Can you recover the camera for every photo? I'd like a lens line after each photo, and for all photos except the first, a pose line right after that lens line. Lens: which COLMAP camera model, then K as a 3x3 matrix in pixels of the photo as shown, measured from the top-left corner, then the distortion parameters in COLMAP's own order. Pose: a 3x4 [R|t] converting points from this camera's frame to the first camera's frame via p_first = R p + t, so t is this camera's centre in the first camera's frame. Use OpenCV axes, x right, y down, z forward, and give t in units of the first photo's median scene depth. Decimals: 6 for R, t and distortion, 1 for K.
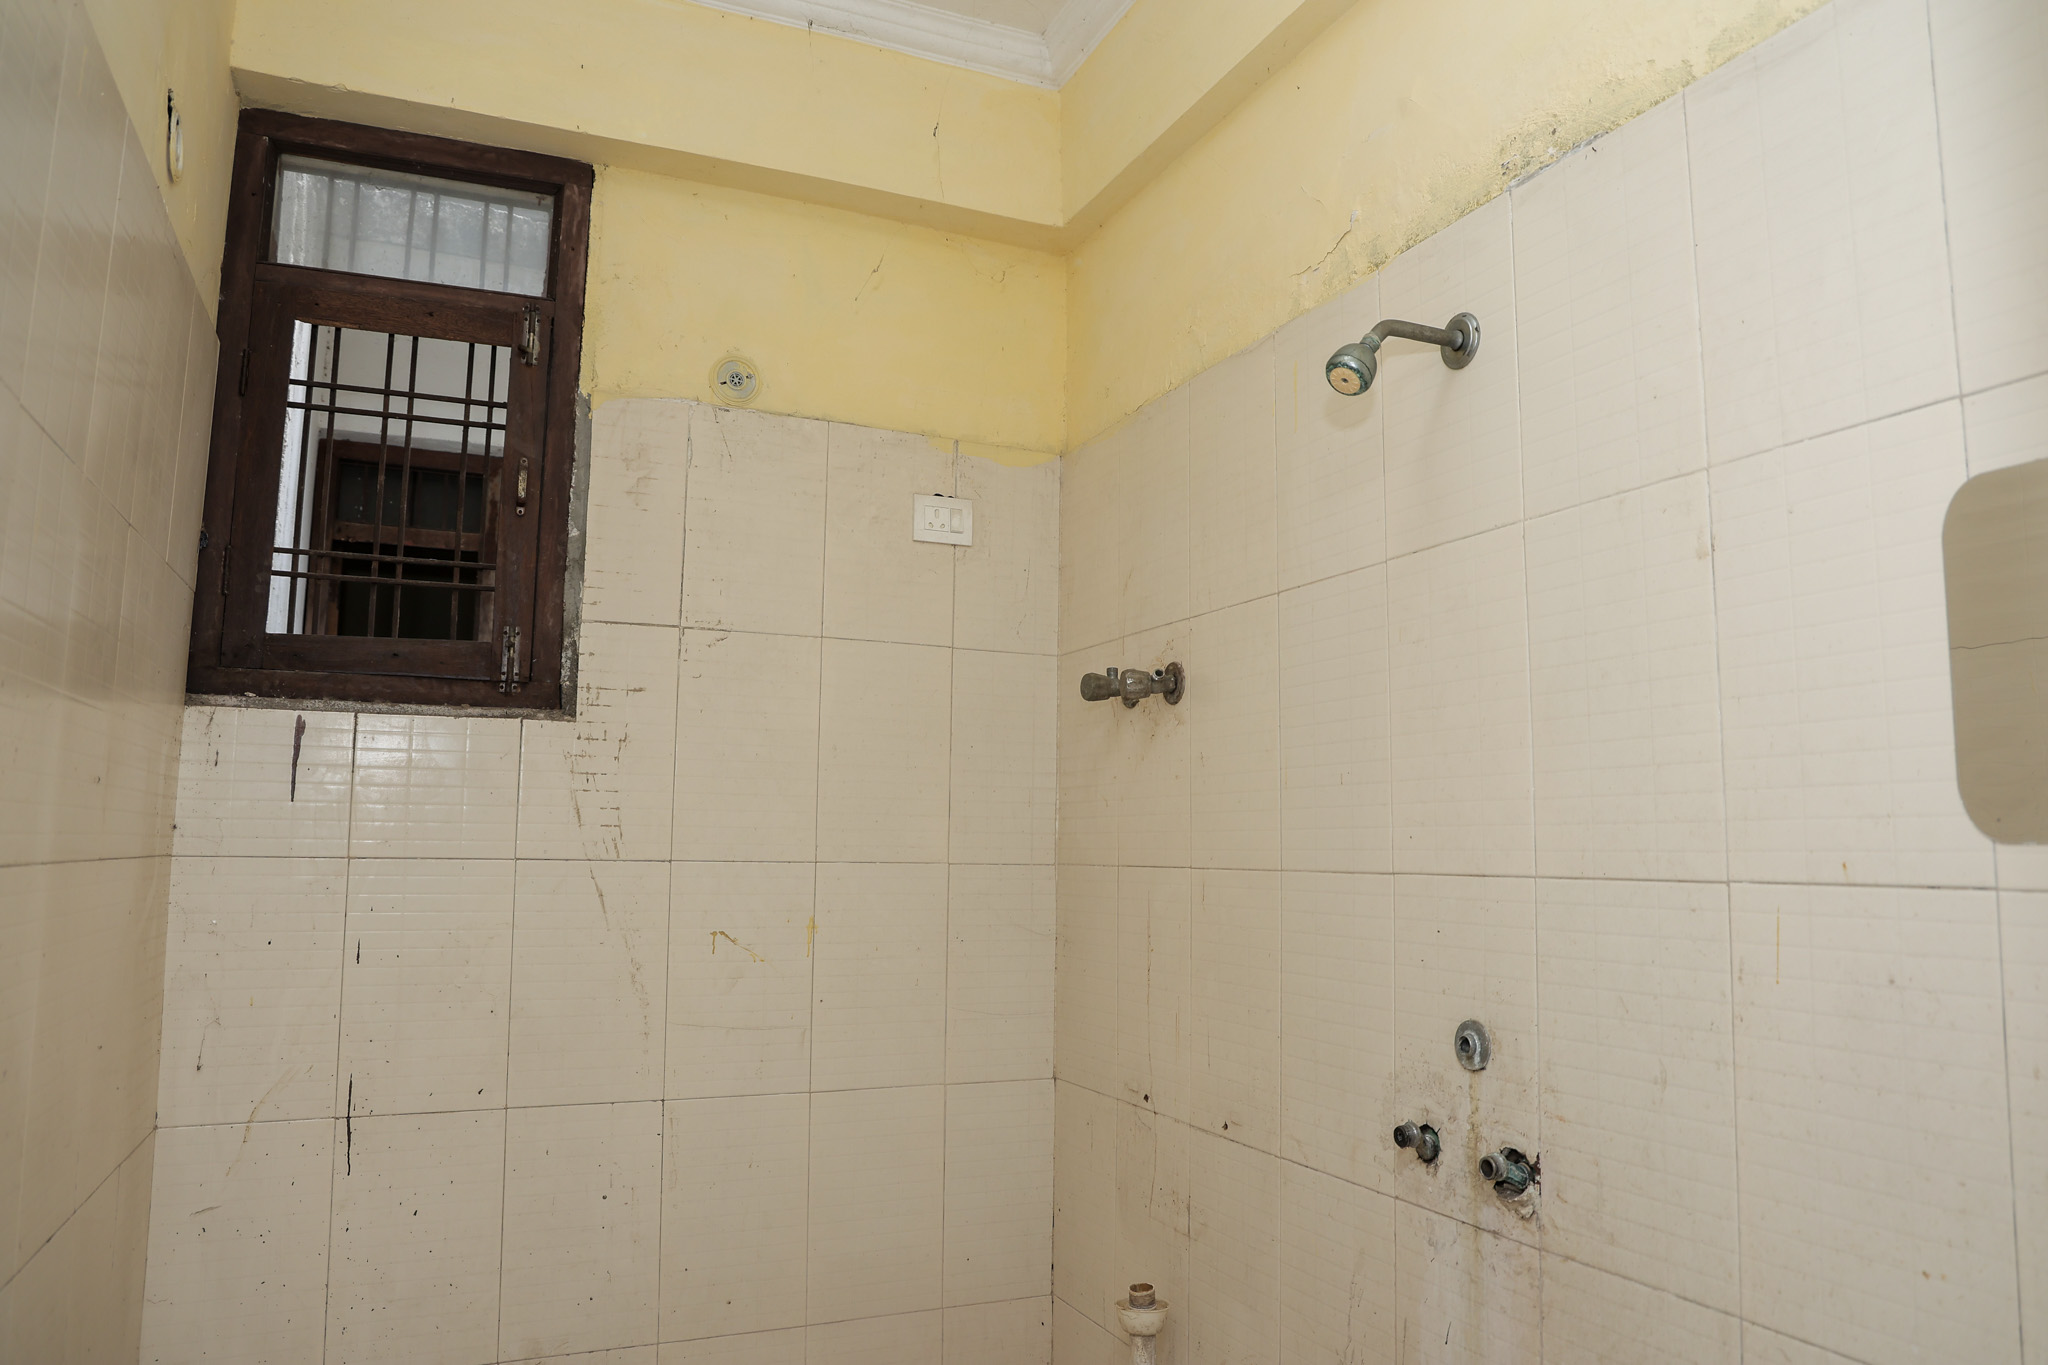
lens RADIAL K [[1454.3, 0, 1025.3], [0, 1454.3, 683.4], [0, 0, 1]] dist [-0.068727, 0.054518]
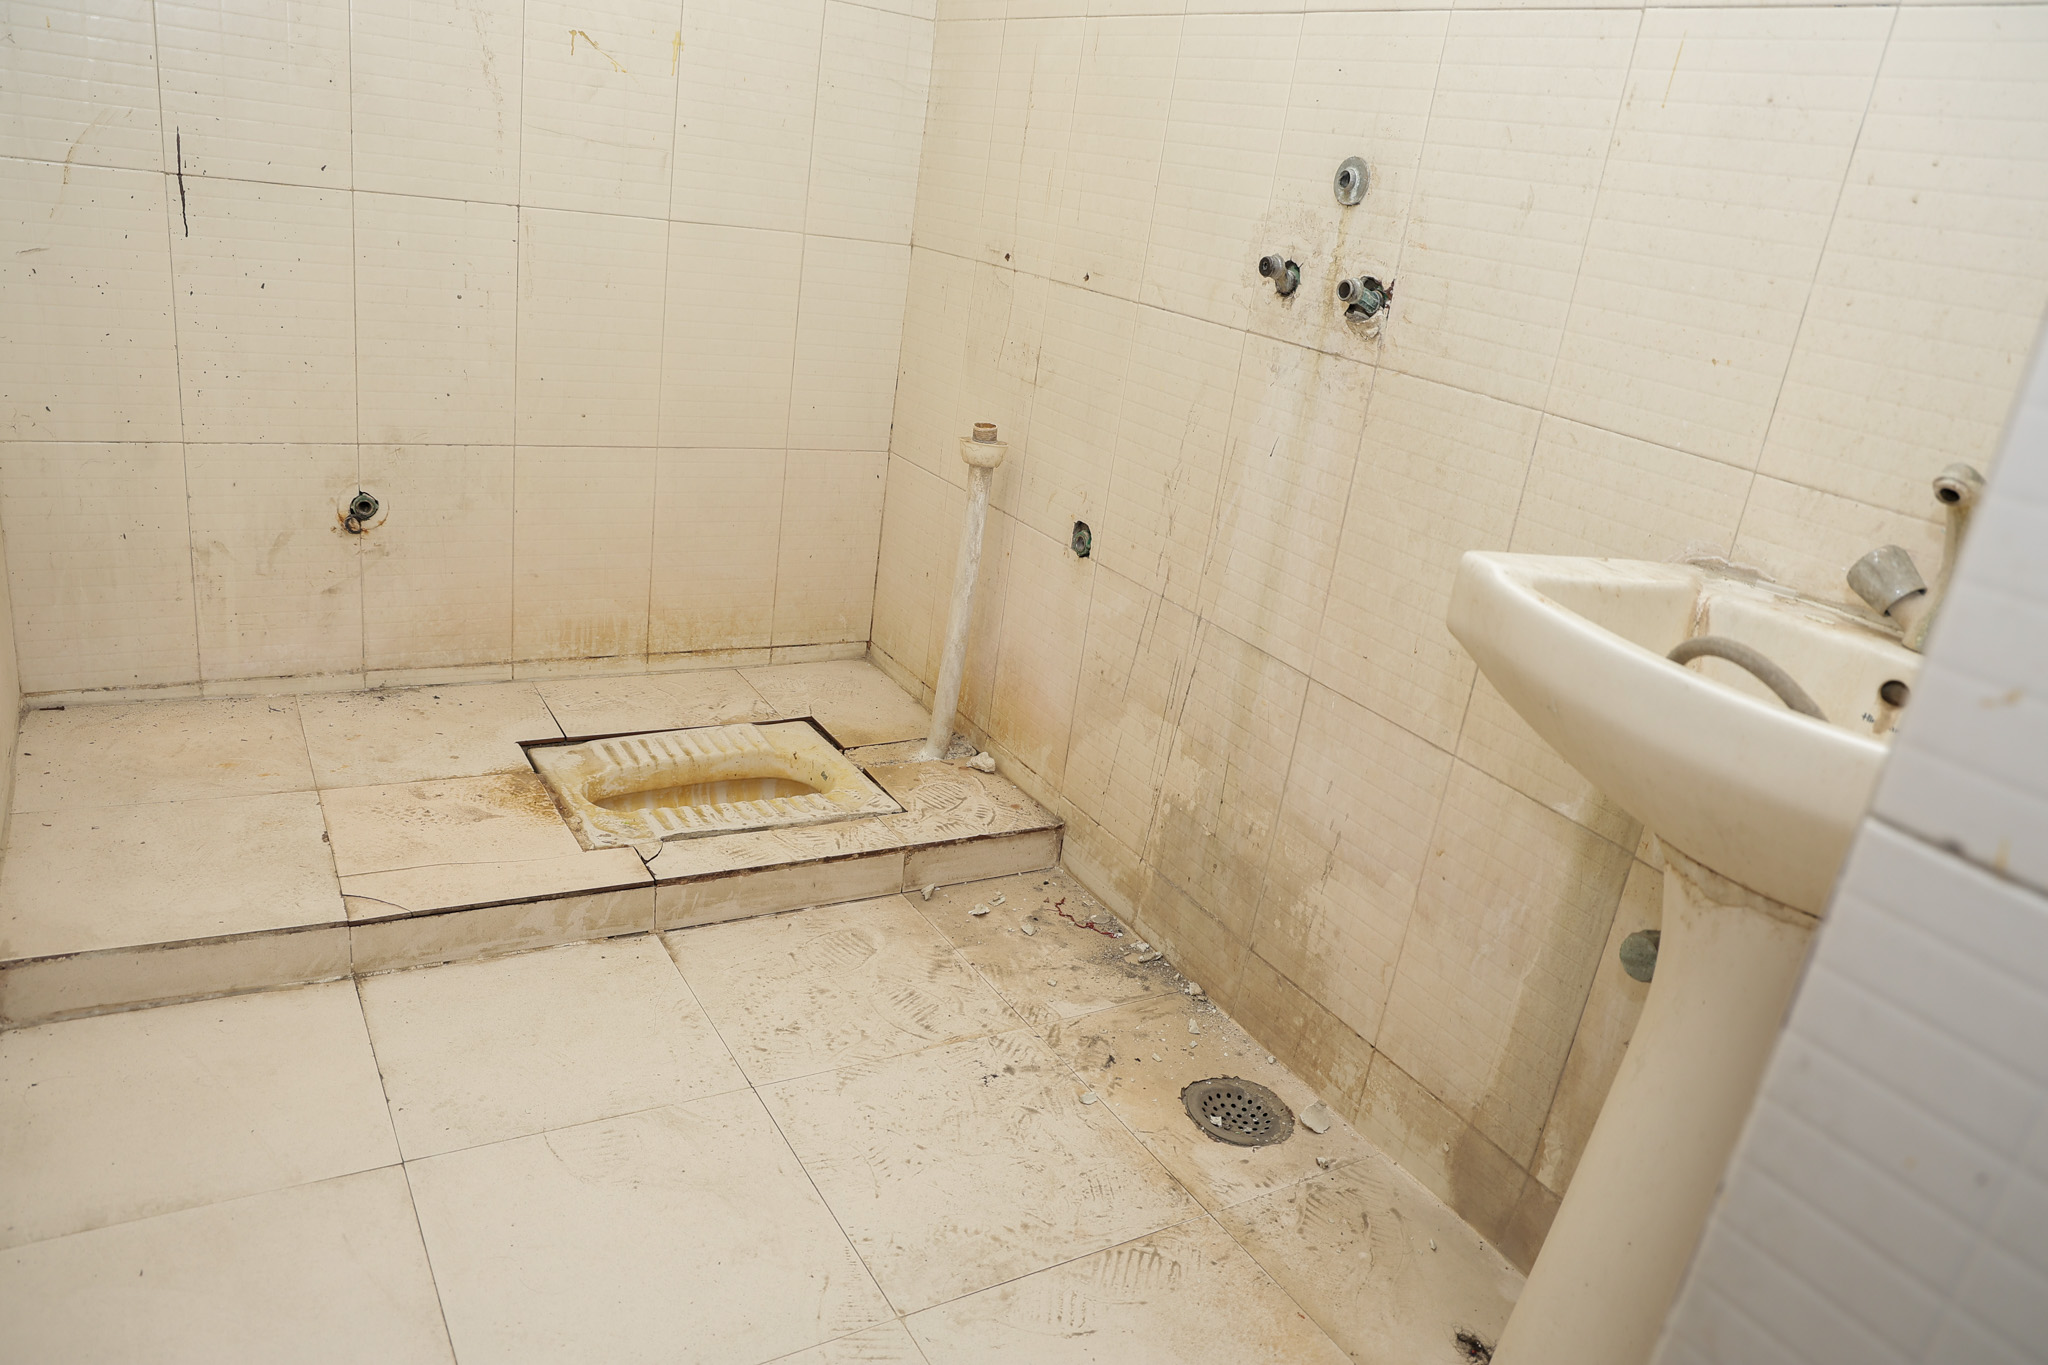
lens RADIAL K [[1454.3, 0, 1031.8], [0, 1454.3, 687.2], [0, 0, 1]] dist [-0.068727, 0.054518]
pose [[0.984158, 0.072870, 0.161627, -0.060862], [-0.137681, 0.888479, 0.437777, 0.151643], [-0.111702, -0.453095, 0.884436, -0.066545]]
